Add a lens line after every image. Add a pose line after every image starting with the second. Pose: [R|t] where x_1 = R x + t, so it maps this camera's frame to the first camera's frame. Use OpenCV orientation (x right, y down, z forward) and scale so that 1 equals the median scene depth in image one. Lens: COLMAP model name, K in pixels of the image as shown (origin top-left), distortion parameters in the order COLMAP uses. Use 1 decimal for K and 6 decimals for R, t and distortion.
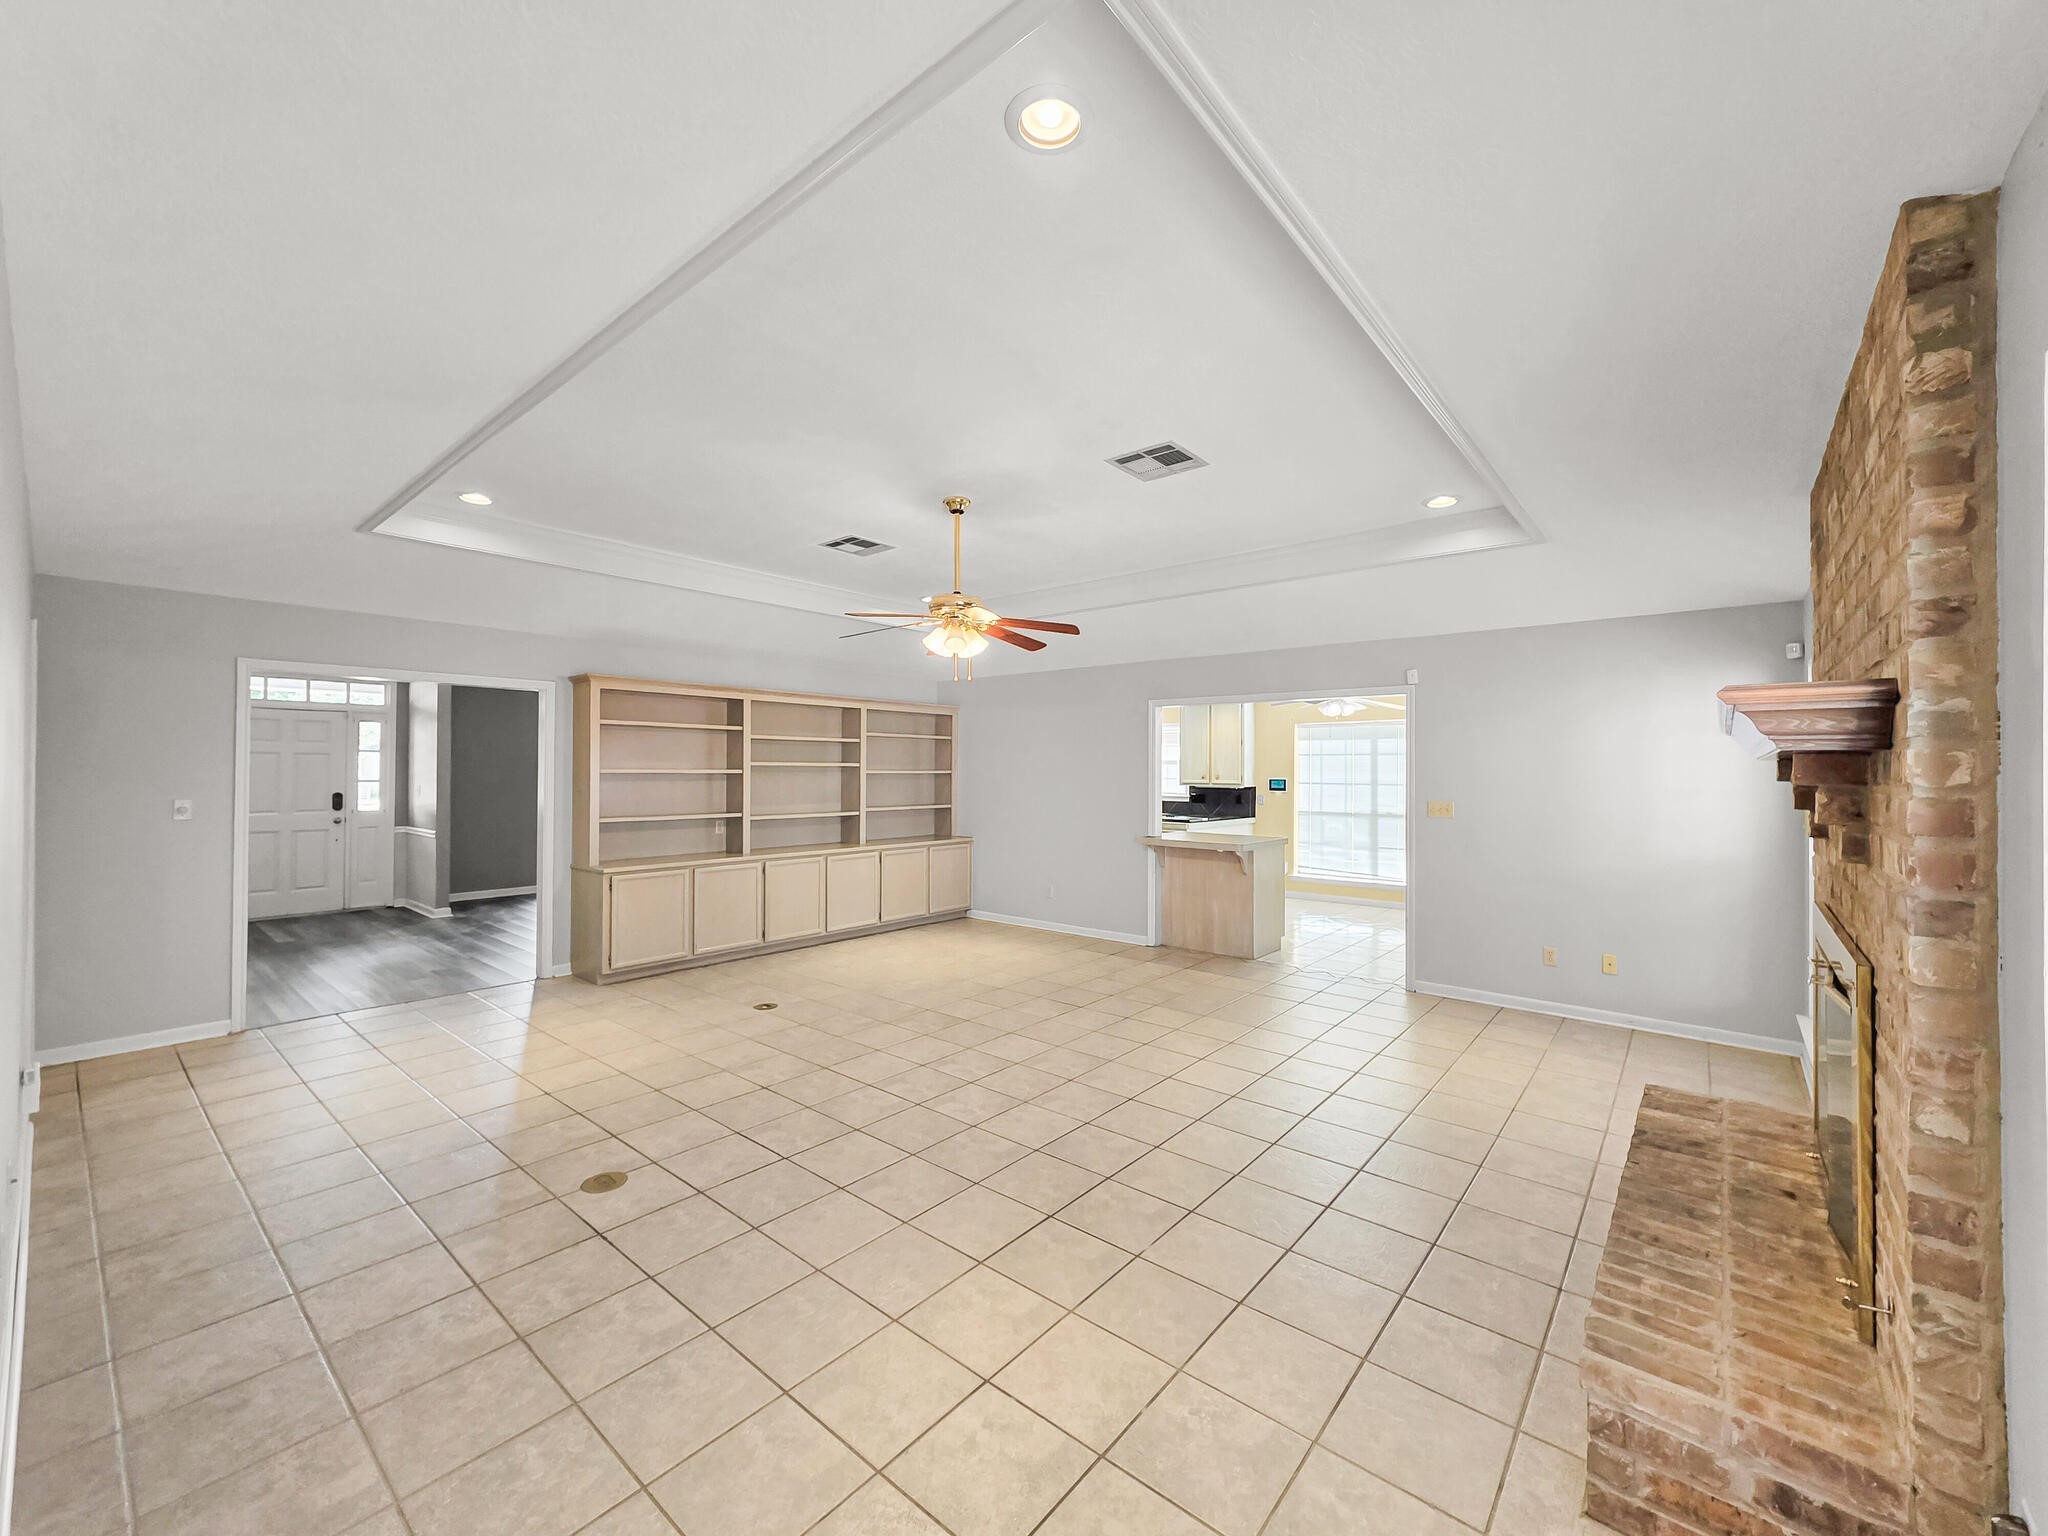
lens RADIAL K [[816.6, 0, 1025.1], [0, 816.6, 763.5], [0, 0, 1]] dist [0.000979, 0.000061]
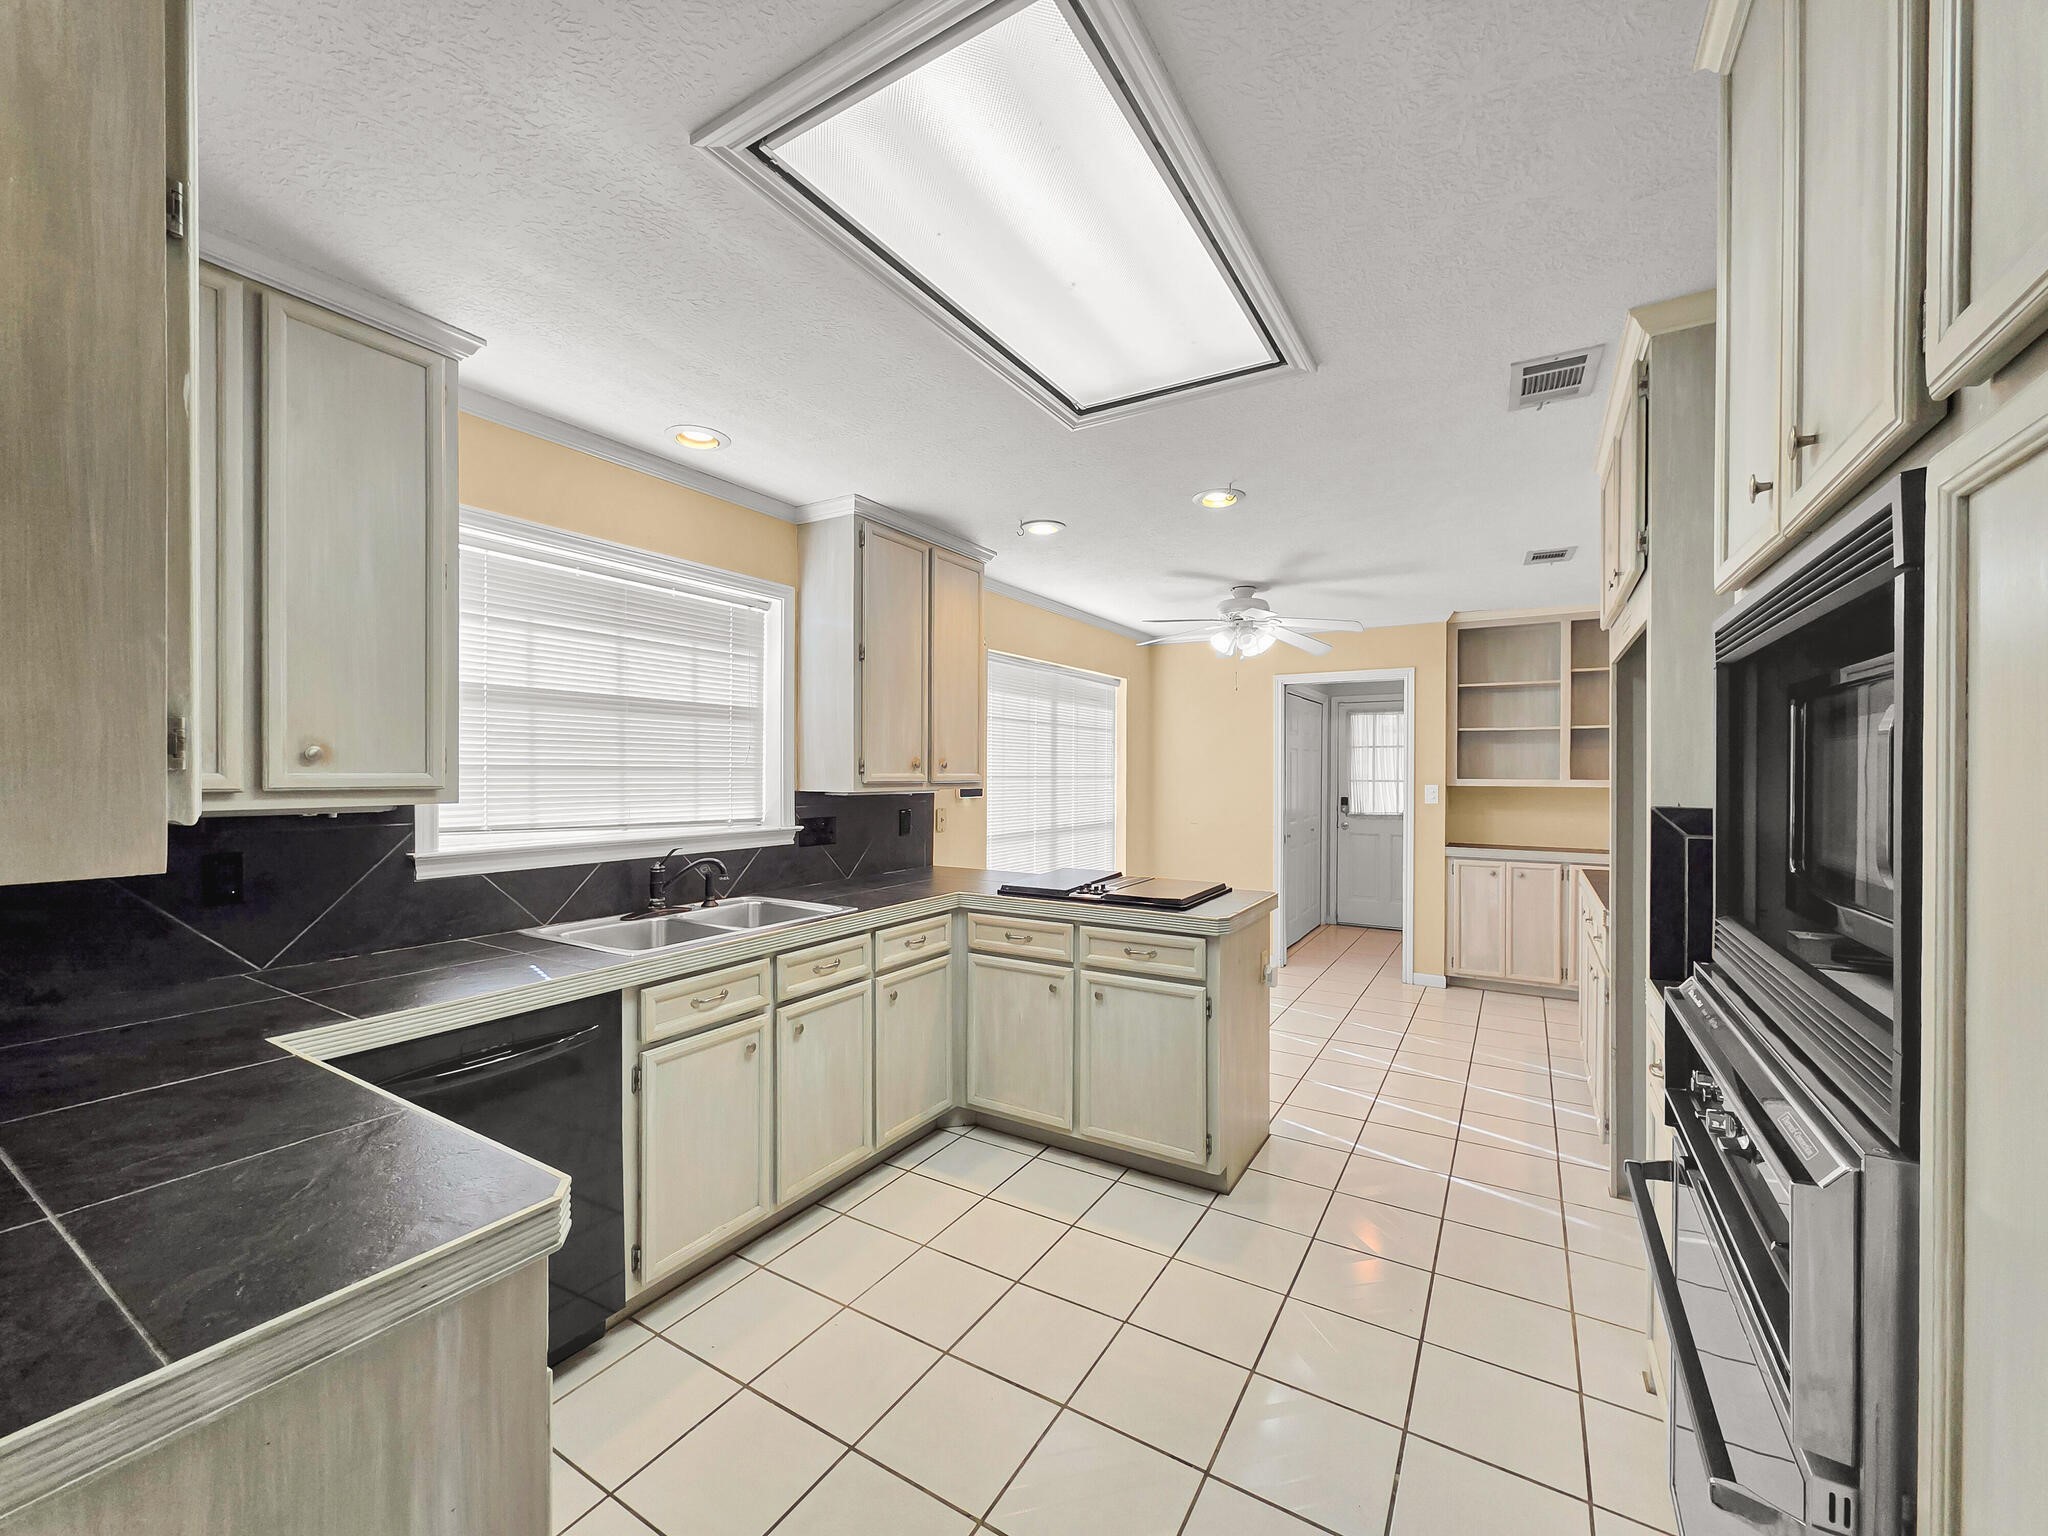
lens RADIAL K [[820.2, 0, 1029.1], [0, 820.2, 761.9], [0, 0, 1]] dist [0.001745, 0.000089]
pose [[-0.153345, -0.000967, 0.988172, -0.160677], [-0.015188, 0.999884, -0.001379, 0.018182], [-0.988056, -0.015220, -0.153342, 1.247338]]
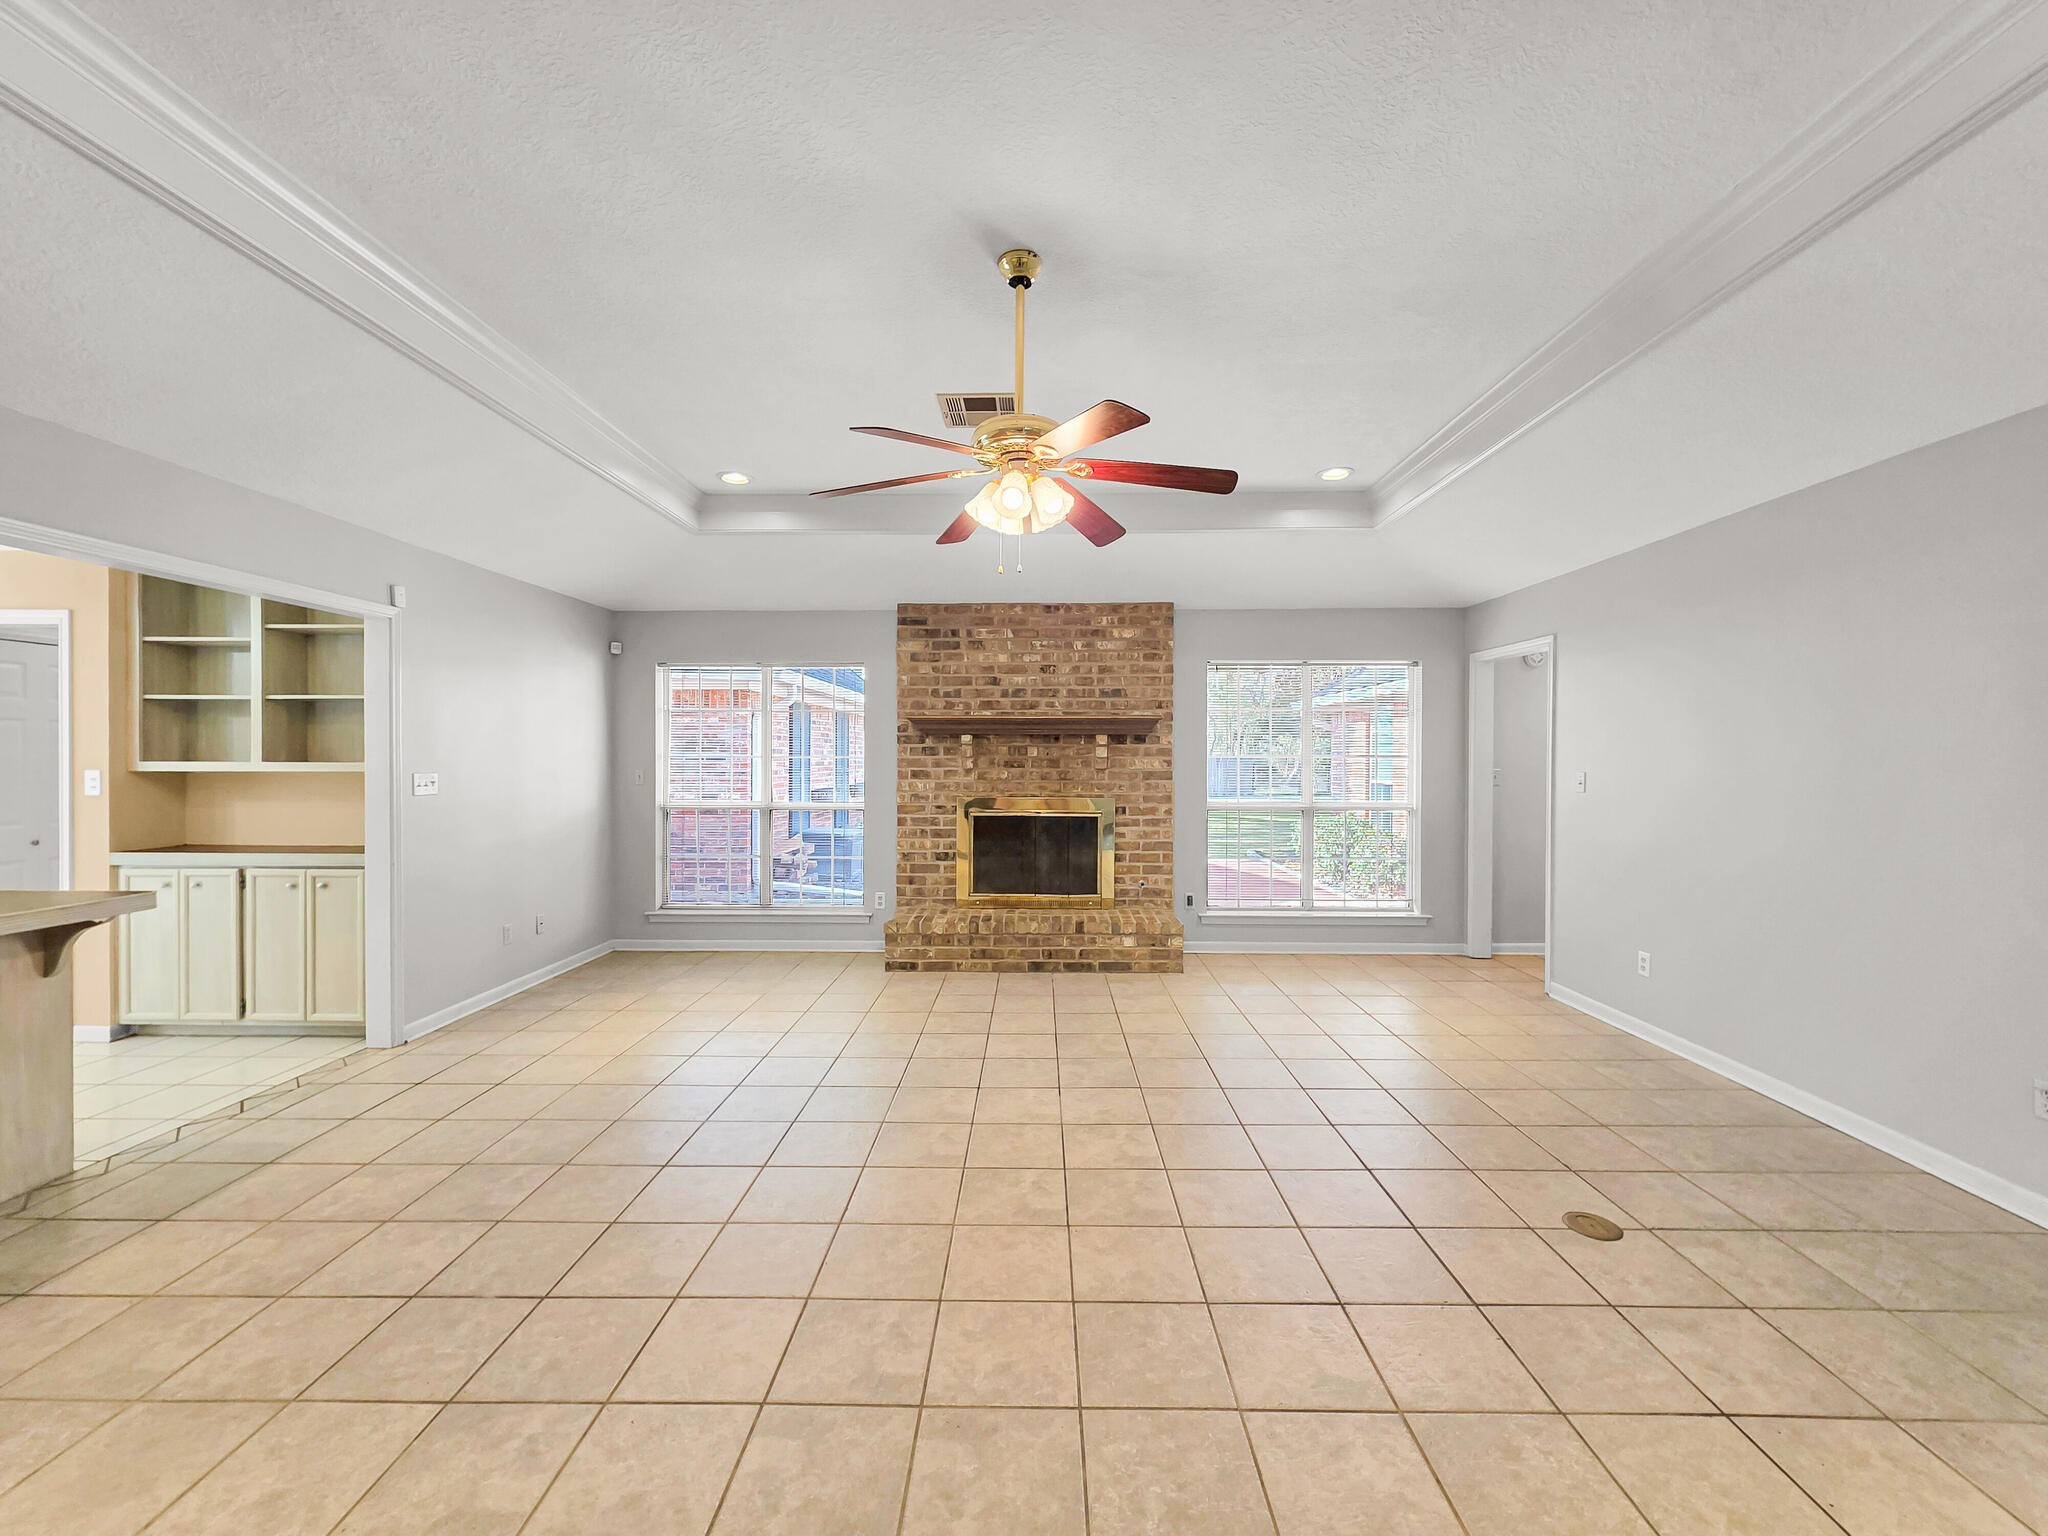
lens RADIAL K [[820.2, 0, 1029.1], [0, 820.2, 761.9], [0, 0, 1]] dist [0.001745, 0.000089]
pose [[-0.629488, -0.011292, 0.776928, -0.283857], [-0.012432, 0.999913, 0.004460, 0.016984], [-0.776910, -0.006851, -0.629574, 0.701764]]
